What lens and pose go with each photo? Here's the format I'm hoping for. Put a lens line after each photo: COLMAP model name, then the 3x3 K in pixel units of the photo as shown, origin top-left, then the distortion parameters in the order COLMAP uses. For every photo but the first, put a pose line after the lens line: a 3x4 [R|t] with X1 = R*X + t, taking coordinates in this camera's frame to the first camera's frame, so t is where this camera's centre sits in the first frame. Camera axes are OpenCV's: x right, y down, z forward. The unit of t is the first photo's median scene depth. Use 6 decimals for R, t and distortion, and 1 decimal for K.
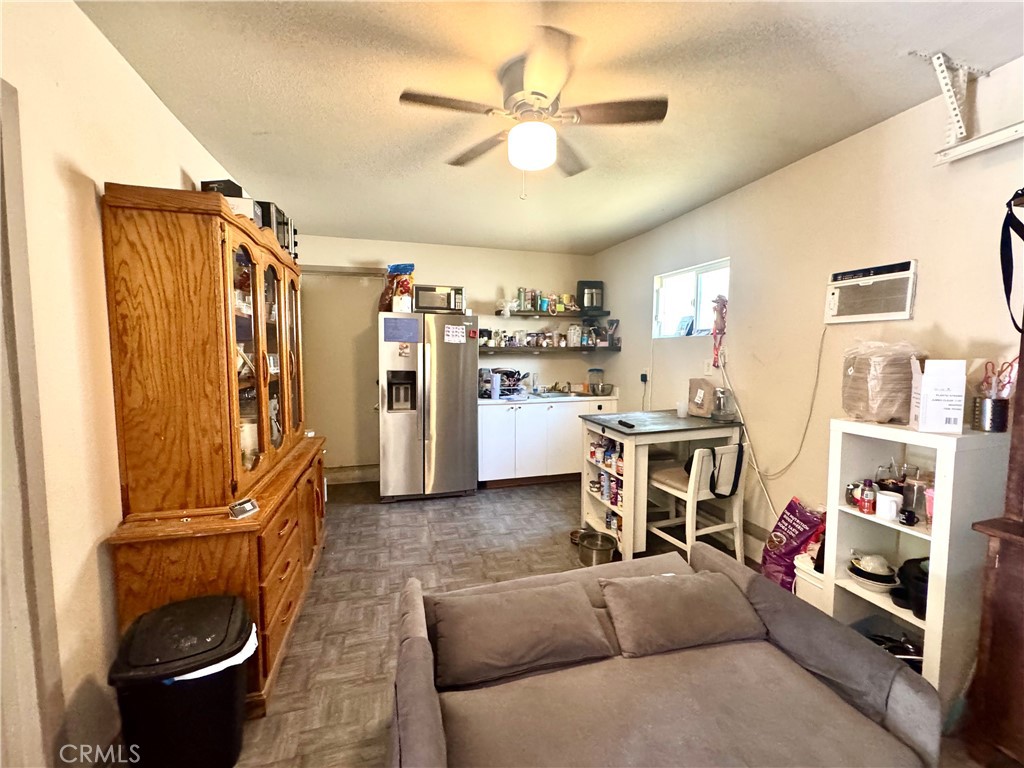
lens RADIAL K [[412.5, 0, 510.3], [0, 412.5, 379.7], [0, 0, 1]] dist [-0.000896, -0.000086]
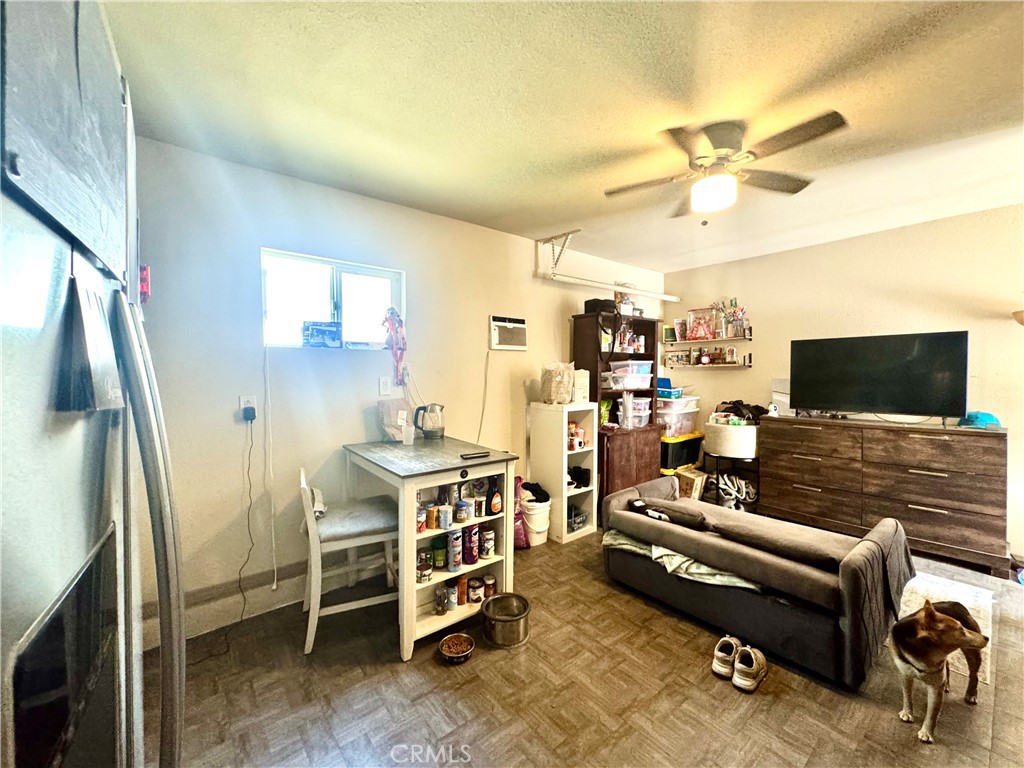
lens RADIAL K [[412.5, 0, 510.3], [0, 412.5, 379.7], [0, 0, 1]] dist [-0.000896, -0.000086]
pose [[-0.396119, -0.021023, 0.917959, -0.469552], [0.068213, 0.996302, 0.052252, -0.075806], [-0.915662, 0.083315, -0.393220, 1.169455]]
